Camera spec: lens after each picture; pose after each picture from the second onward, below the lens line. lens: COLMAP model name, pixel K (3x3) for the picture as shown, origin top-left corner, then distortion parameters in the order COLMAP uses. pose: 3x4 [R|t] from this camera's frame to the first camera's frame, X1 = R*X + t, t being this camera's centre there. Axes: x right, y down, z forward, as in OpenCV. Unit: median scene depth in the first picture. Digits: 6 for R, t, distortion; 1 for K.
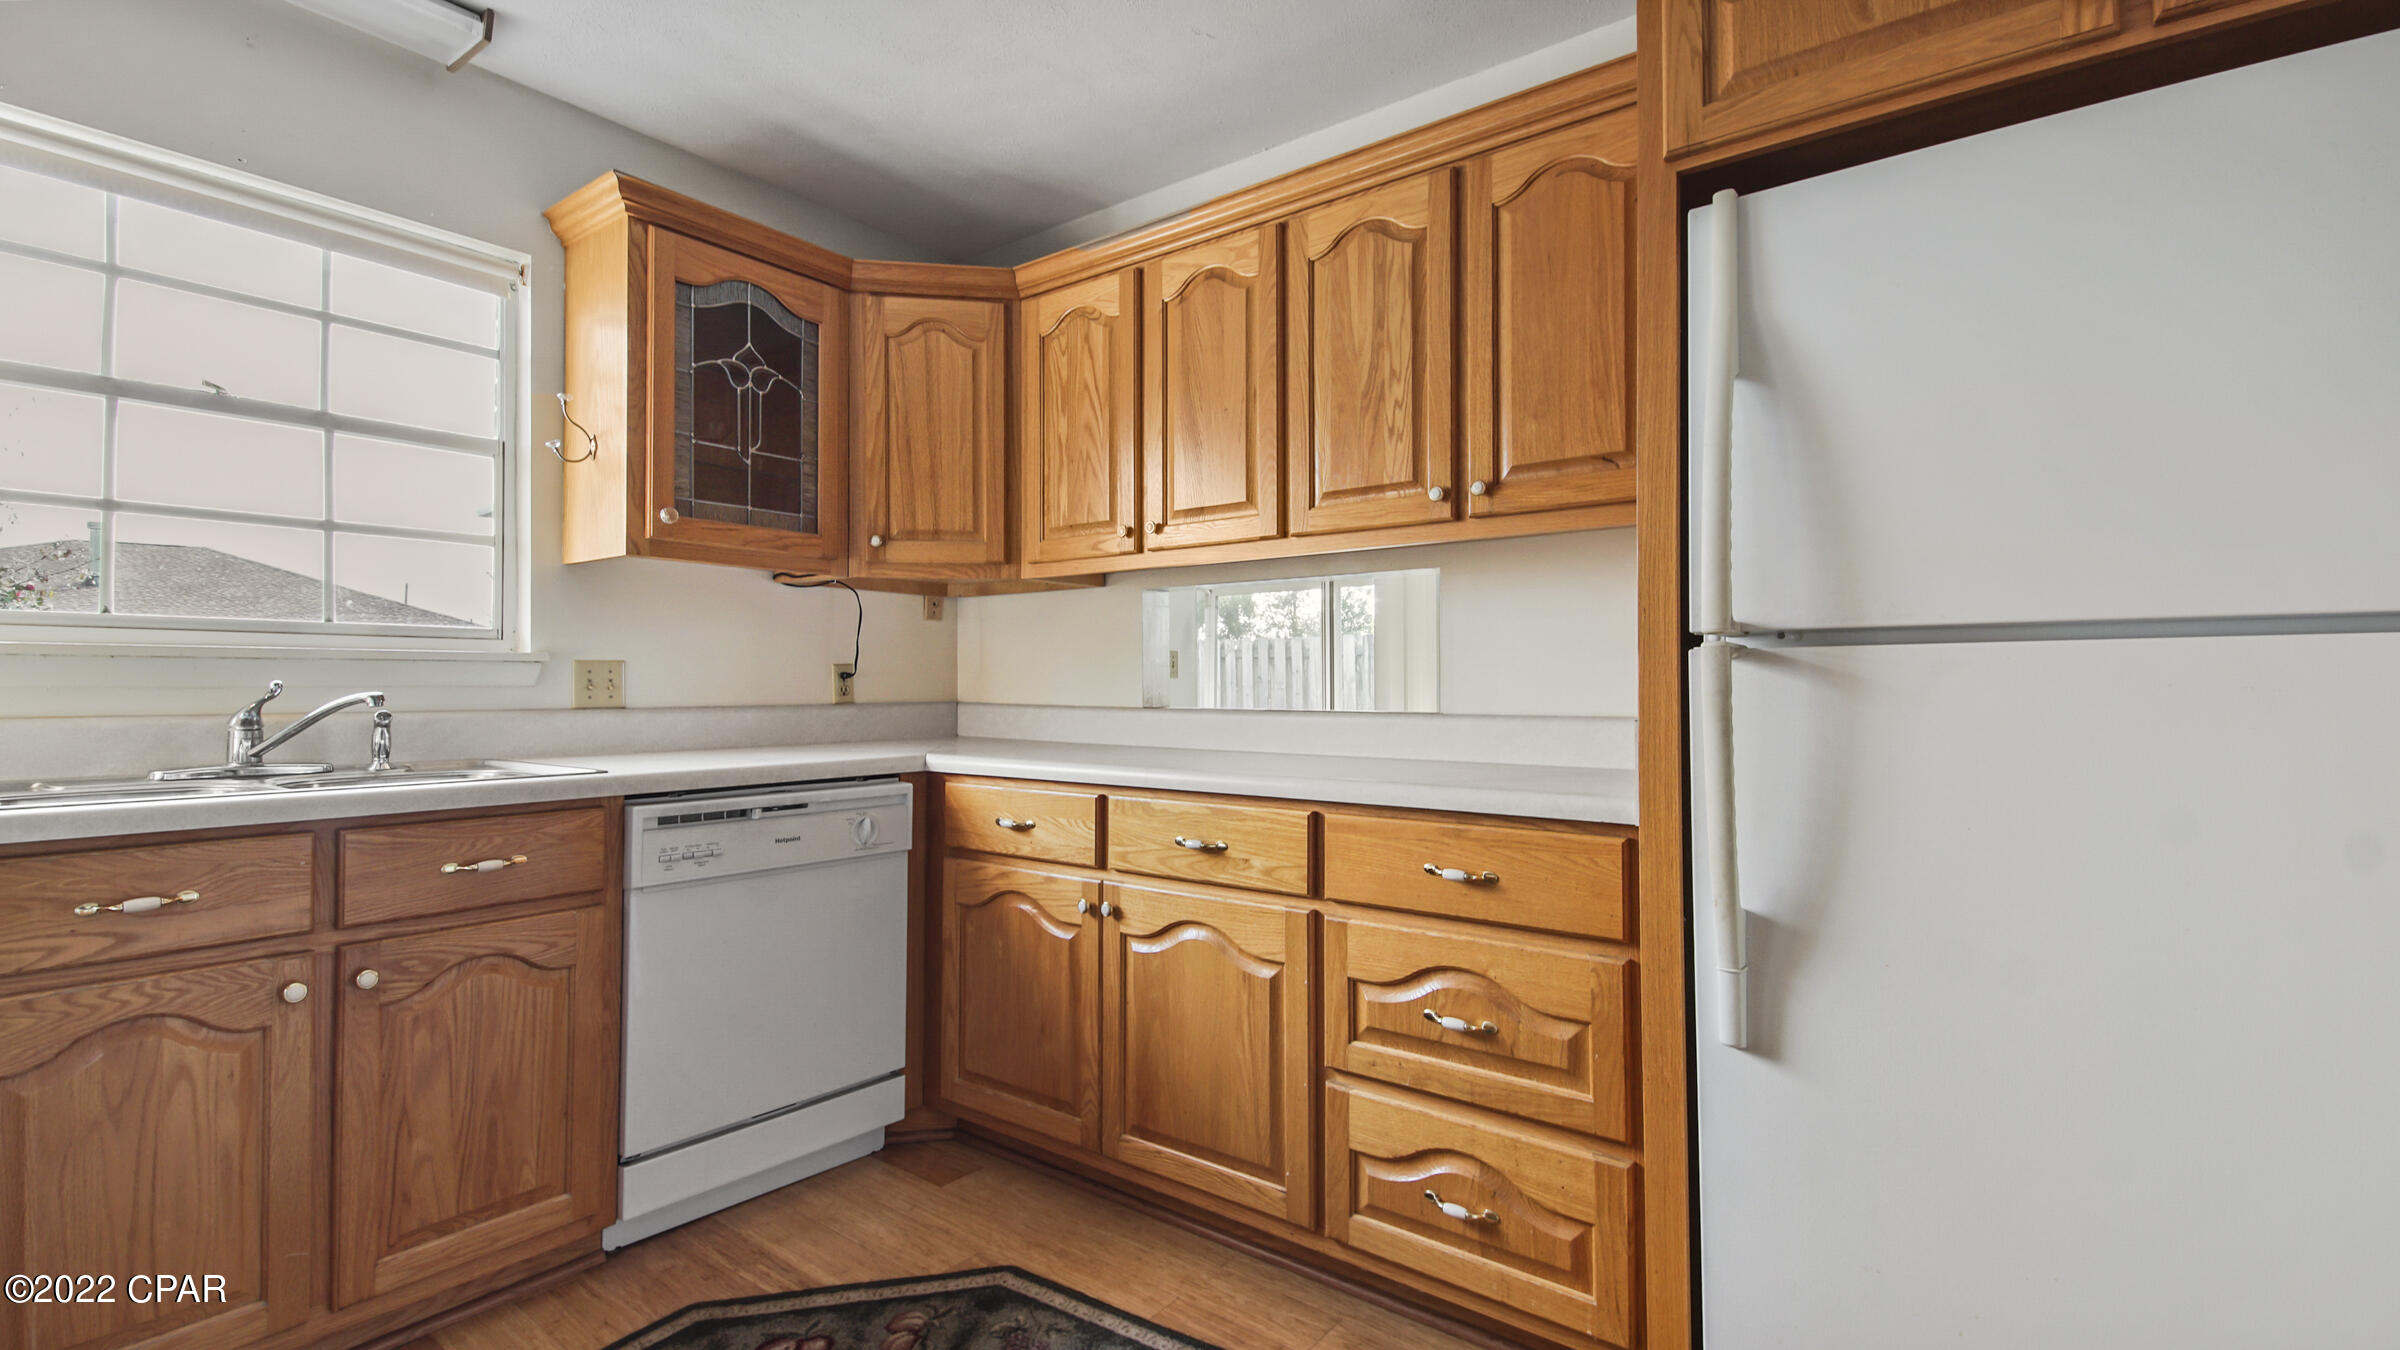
lens RADIAL K [[1039.6, 0, 1200.0], [0, 1039.6, 675.0], [0, 0, 1]] dist [0.031424, -0.023228]
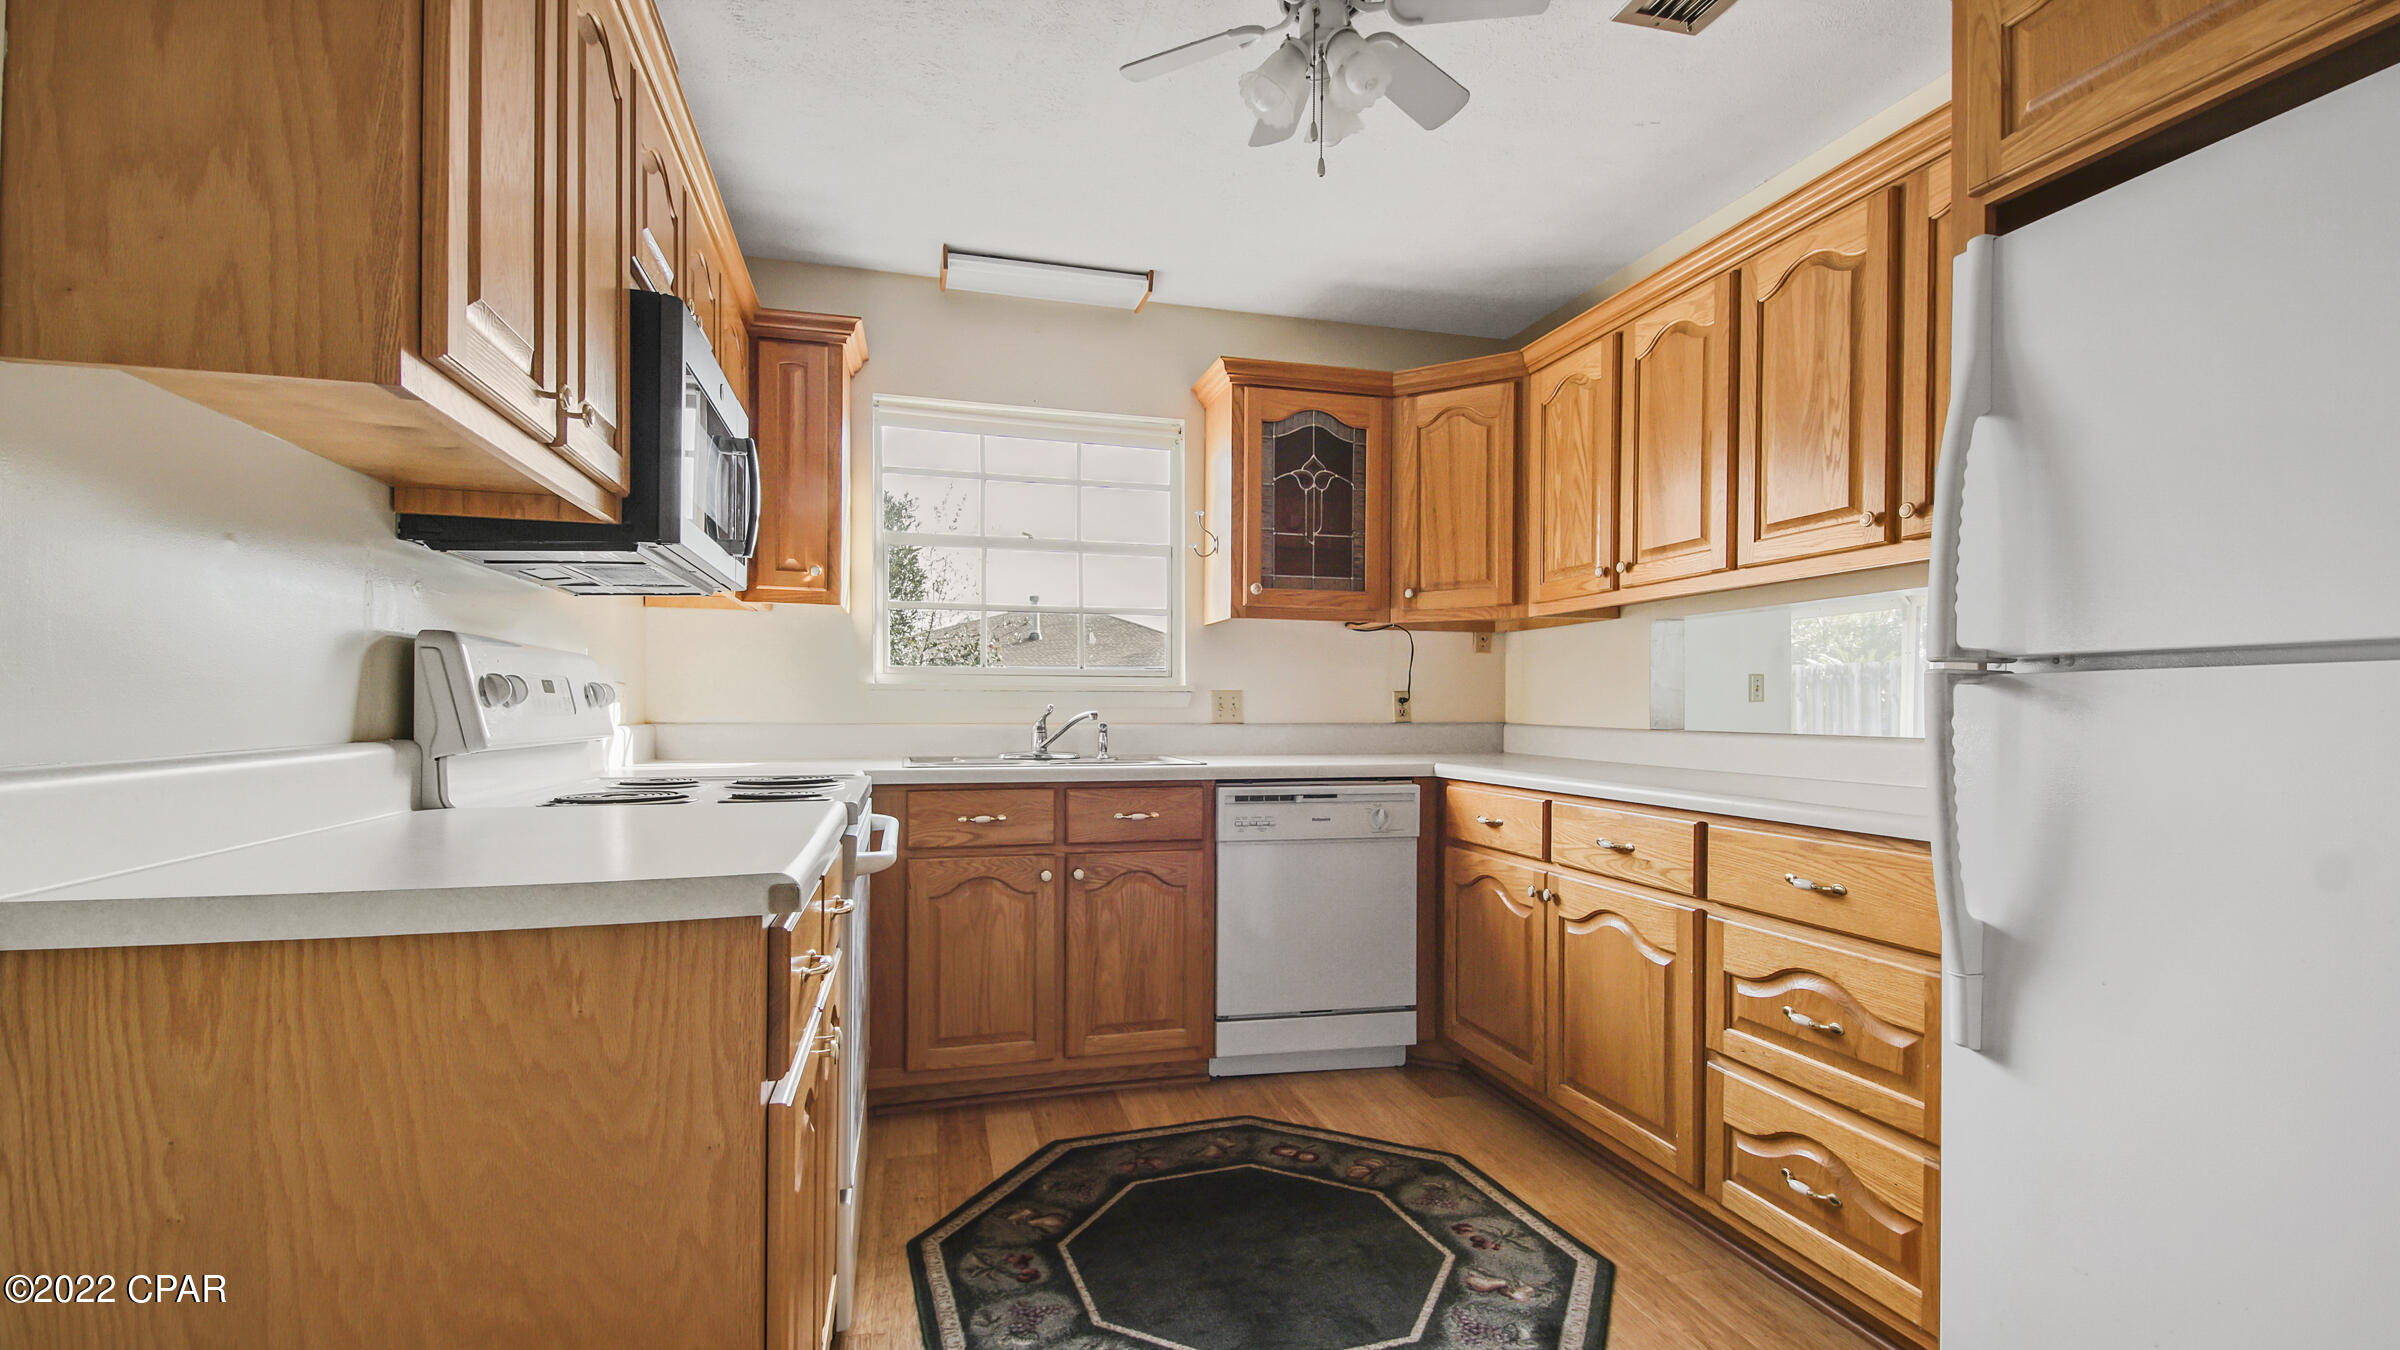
lens RADIAL K [[1005.4, 0, 1195.4], [0, 1005.4, 732.4], [0, 0, 1]] dist [0.000440, -0.000375]
pose [[0.795745, 0.017465, -0.605380, 0.298555], [0.003095, 0.999454, 0.032901, -0.001896], [0.605624, -0.028055, 0.795256, -0.168918]]
